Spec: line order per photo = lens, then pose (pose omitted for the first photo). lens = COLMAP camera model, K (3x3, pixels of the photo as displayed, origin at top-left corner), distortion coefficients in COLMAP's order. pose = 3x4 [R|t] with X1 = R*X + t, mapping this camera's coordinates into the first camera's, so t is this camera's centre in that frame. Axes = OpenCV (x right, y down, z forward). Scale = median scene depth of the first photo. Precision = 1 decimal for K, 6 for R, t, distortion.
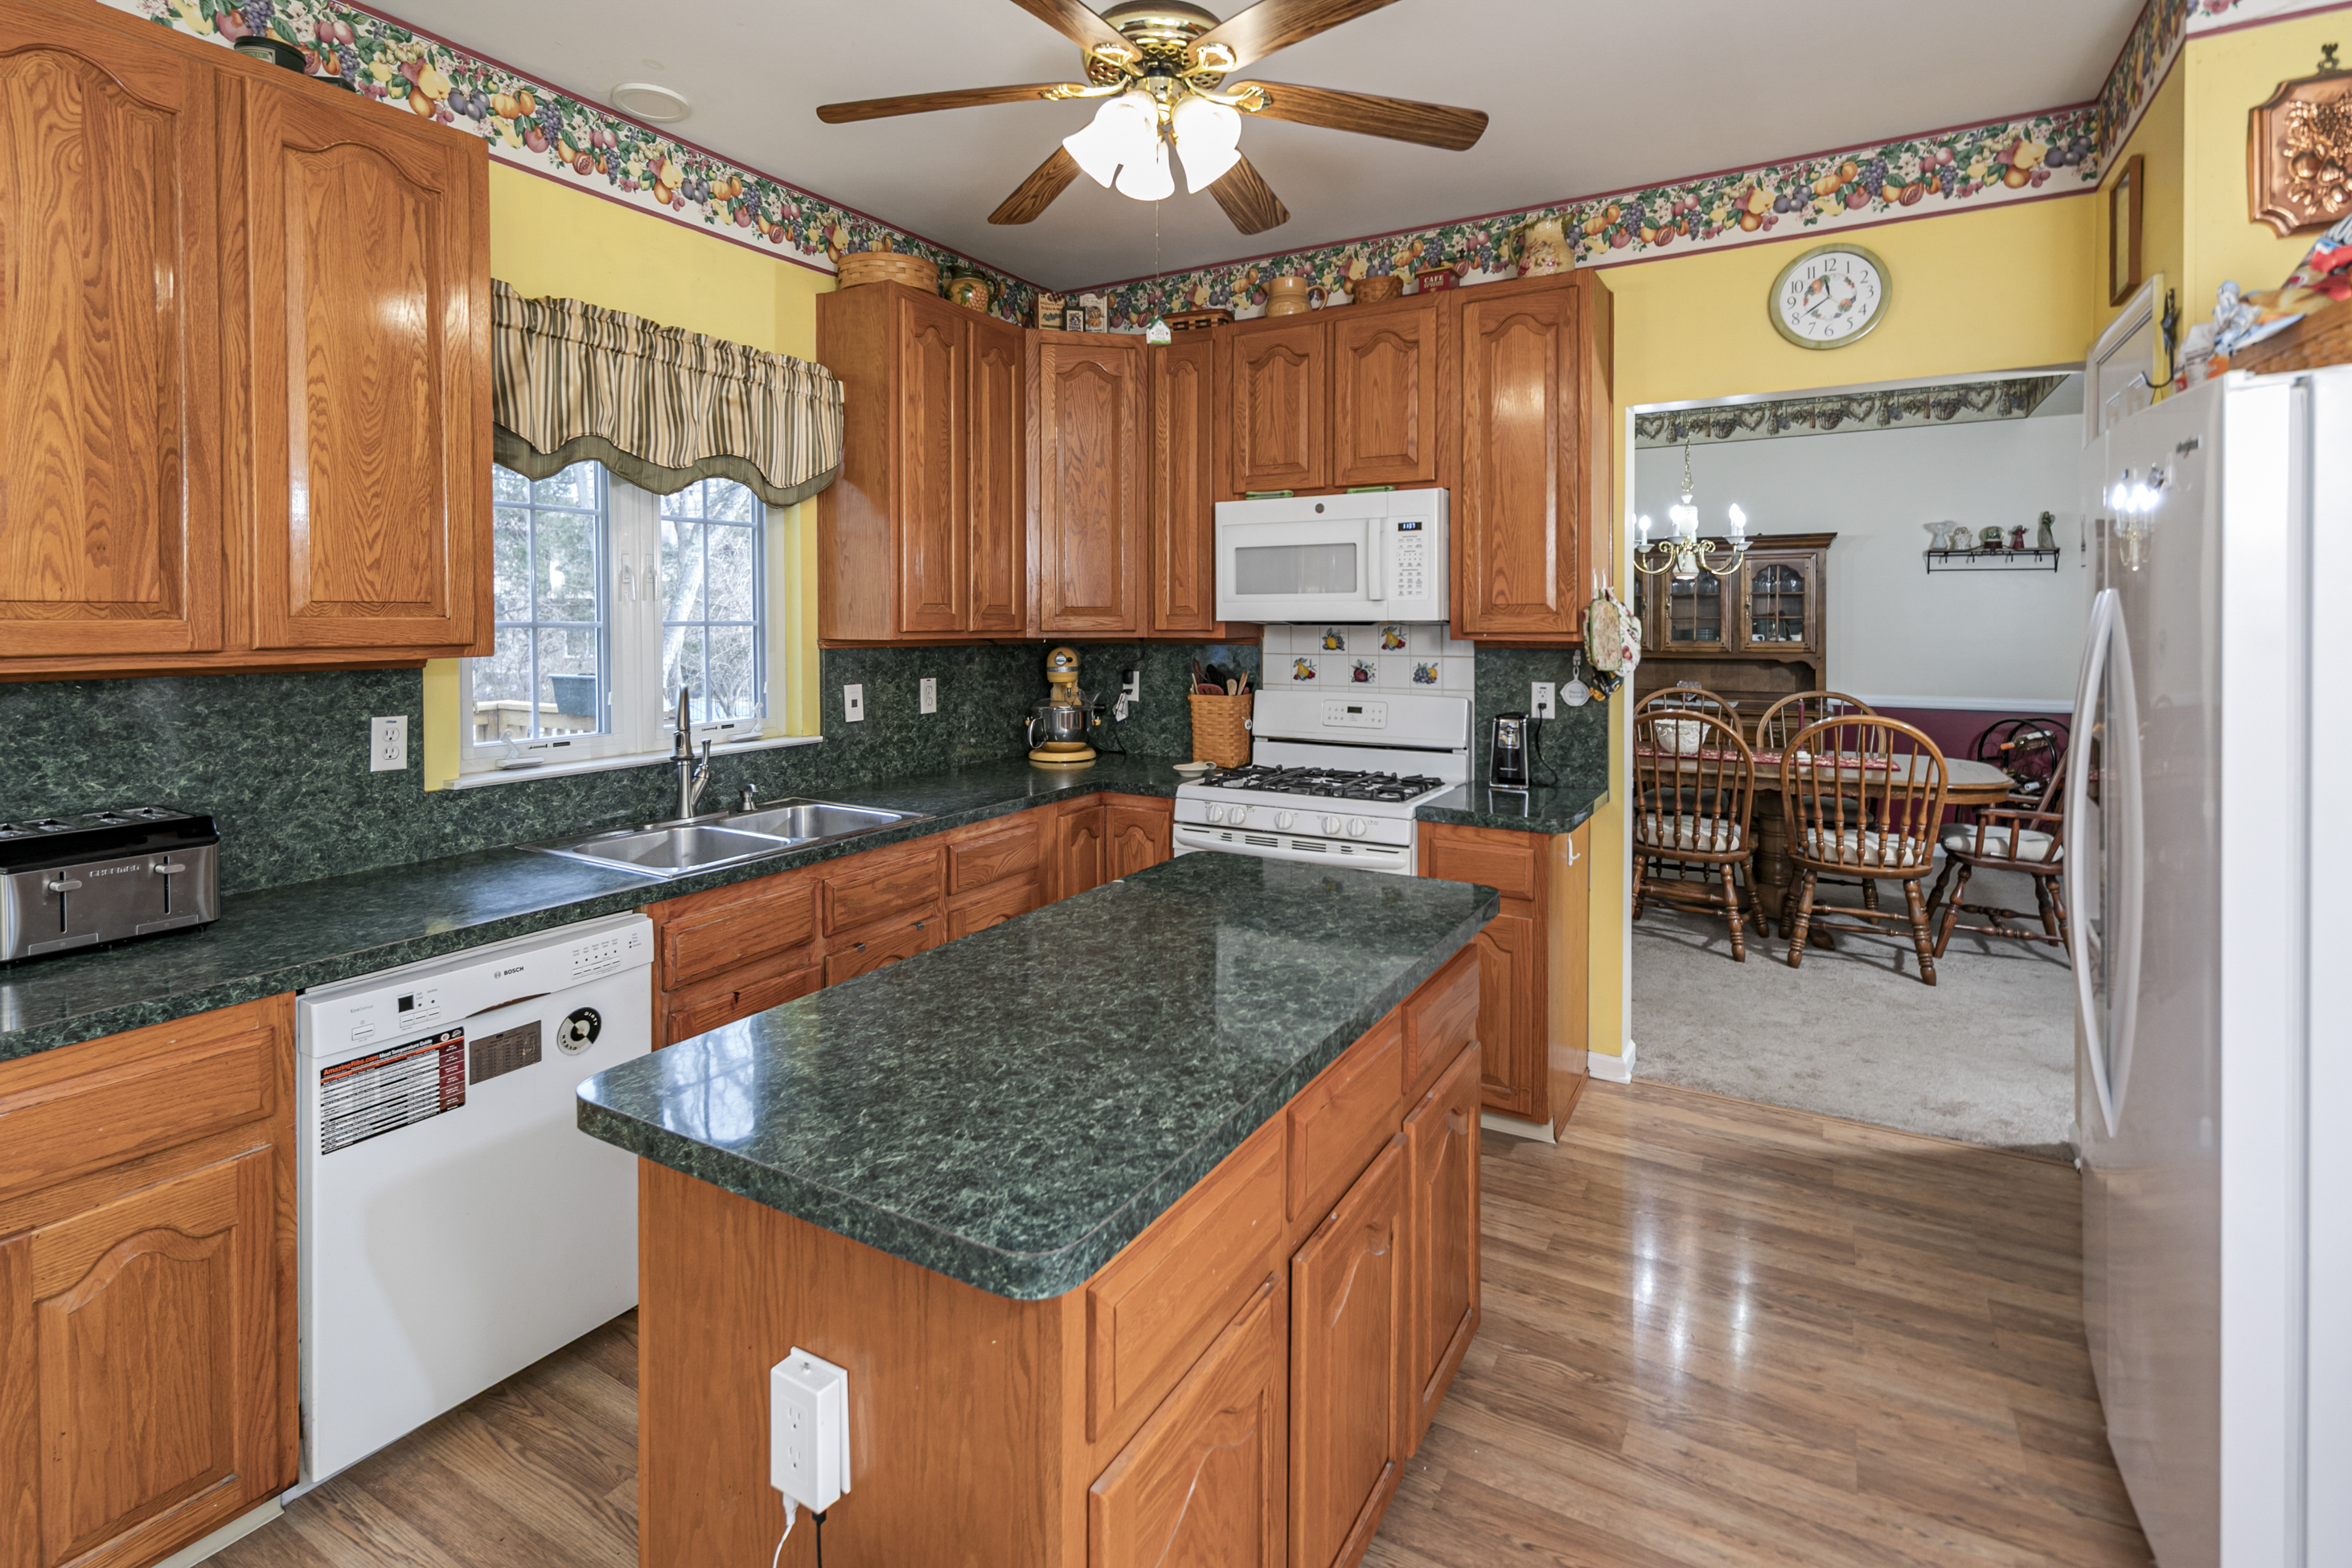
lens RADIAL K [[1146.6, 0, 1132.5], [0, 1146.6, 631.5], [0, 0, 1]] dist [0.015352, -0.006274]
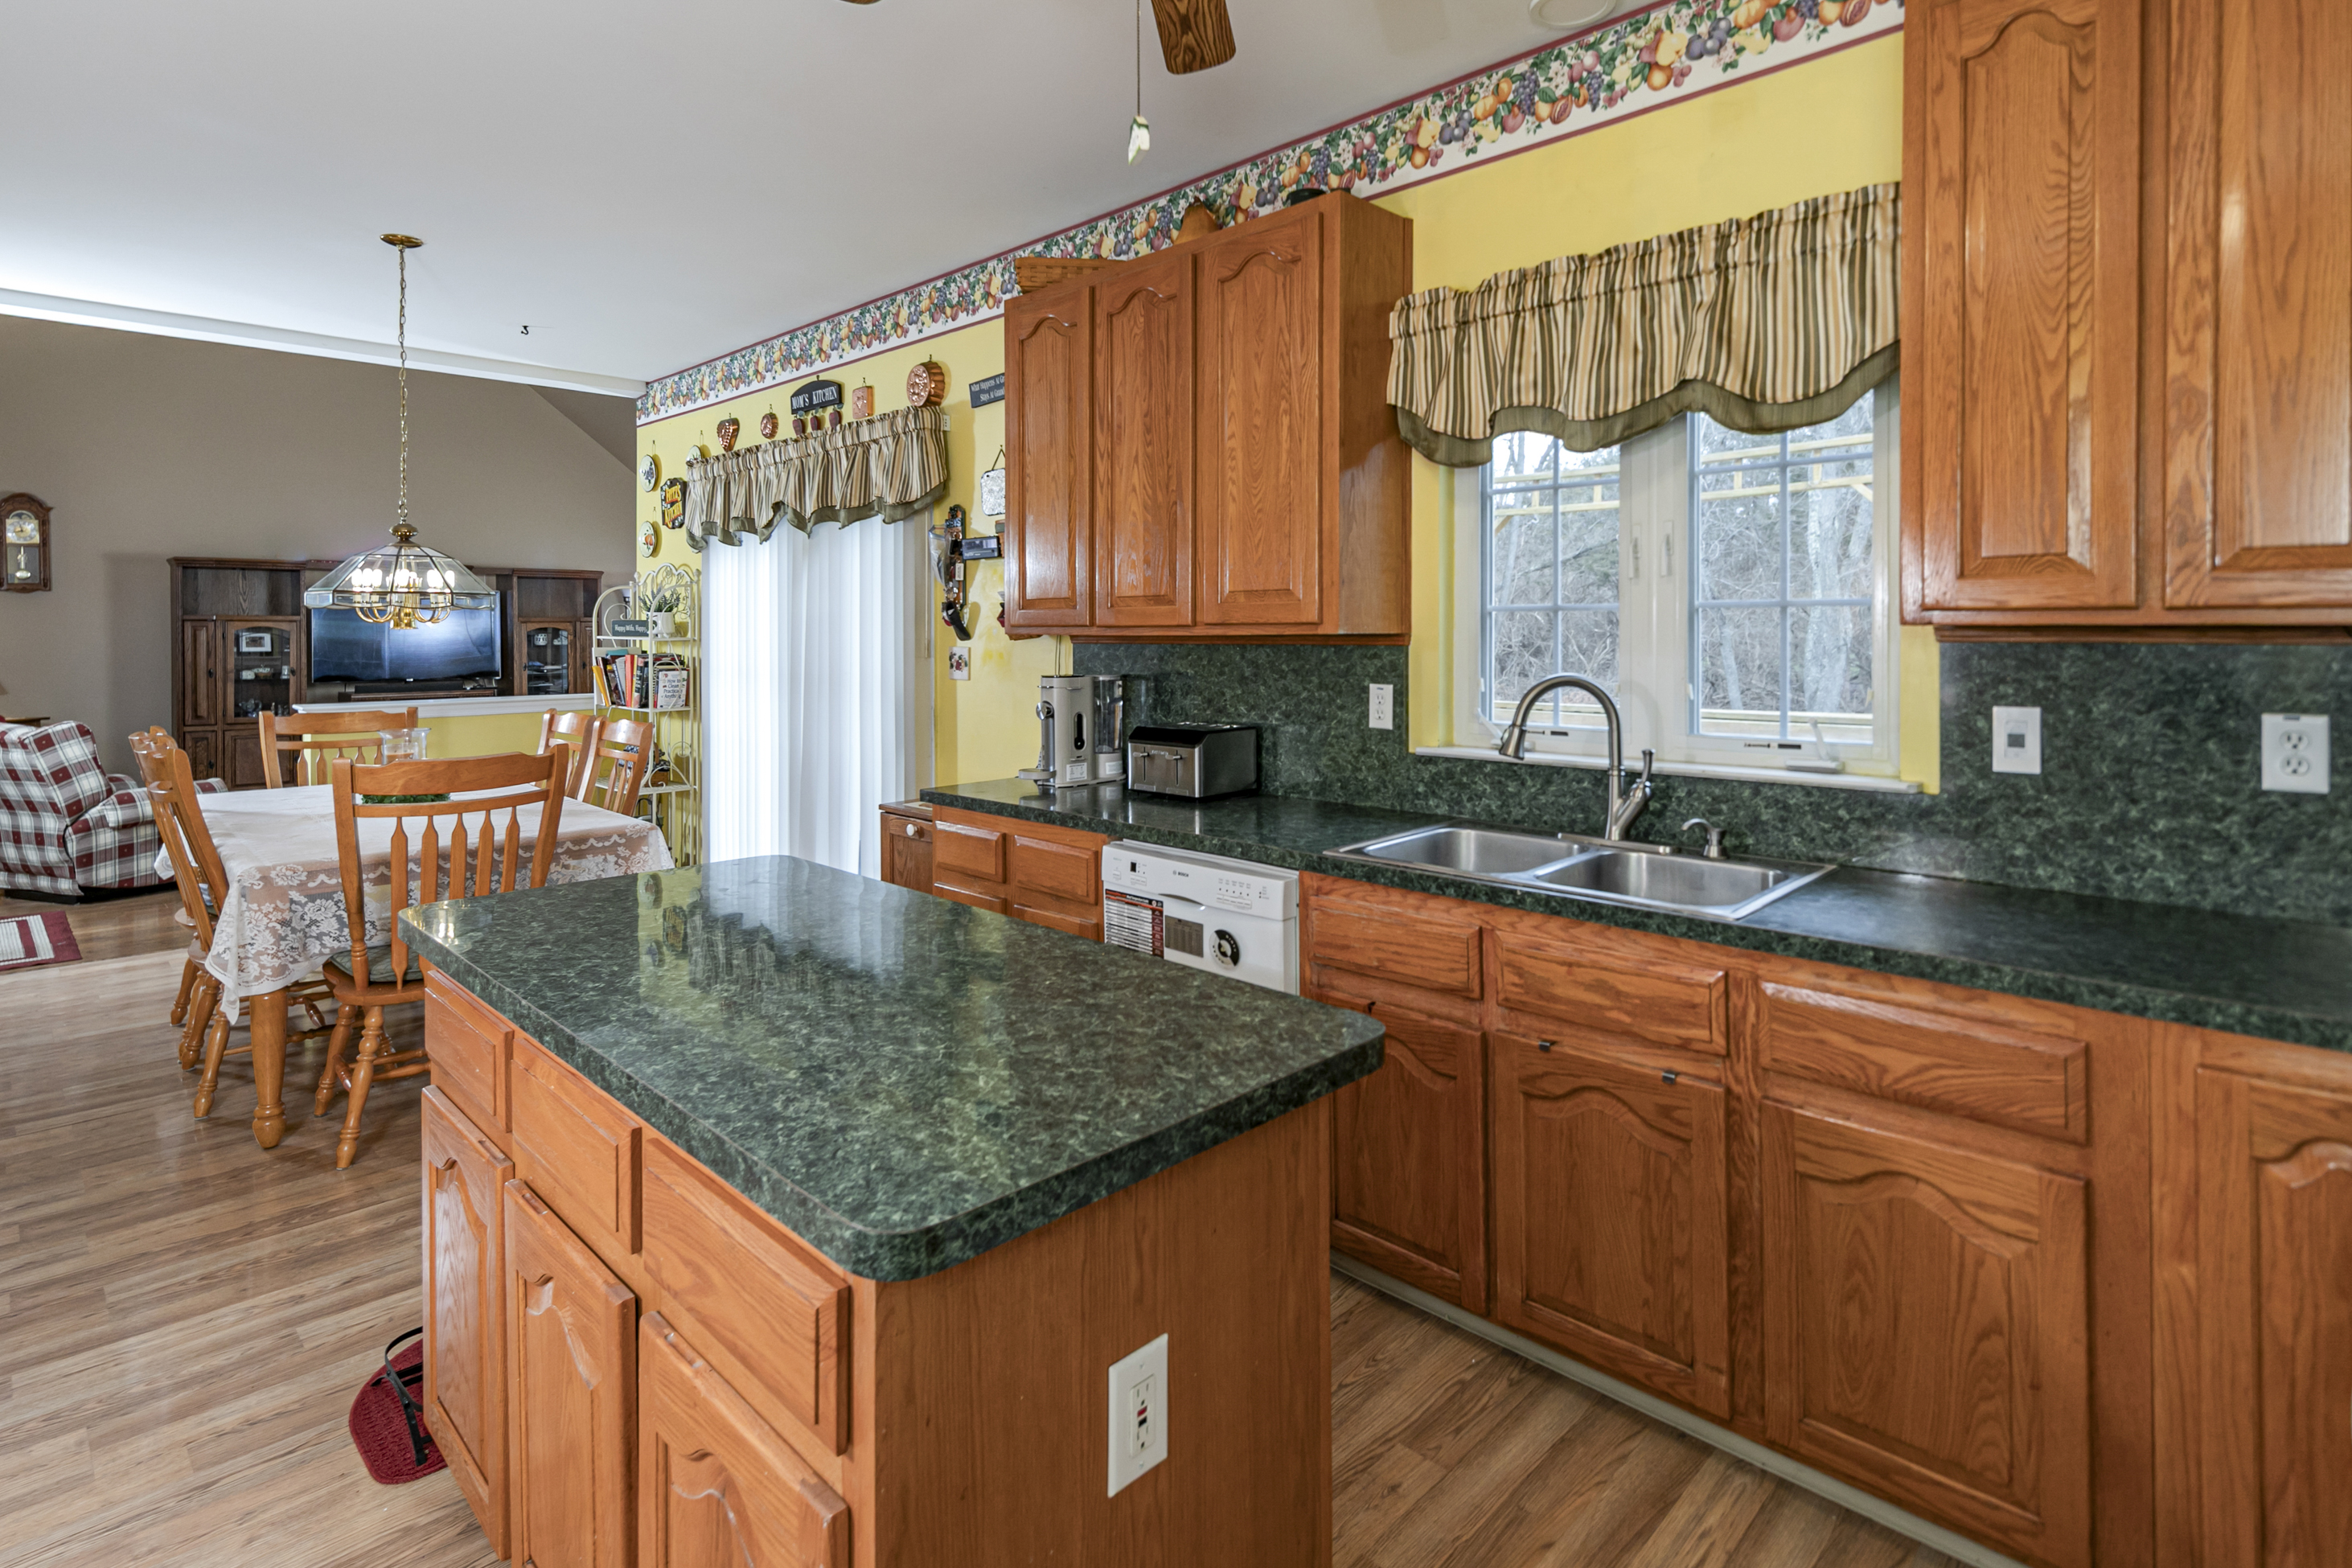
lens RADIAL K [[1146.6, 0, 1109.1], [0, 1146.6, 642.6], [0, 0, 1]] dist [0.015352, -0.006274]
pose [[-0.253952, 0.009475, -0.967171, 0.443209], [-0.008011, 0.999897, 0.011899, 0.012665], [0.967184, 0.010770, -0.253850, 0.760060]]
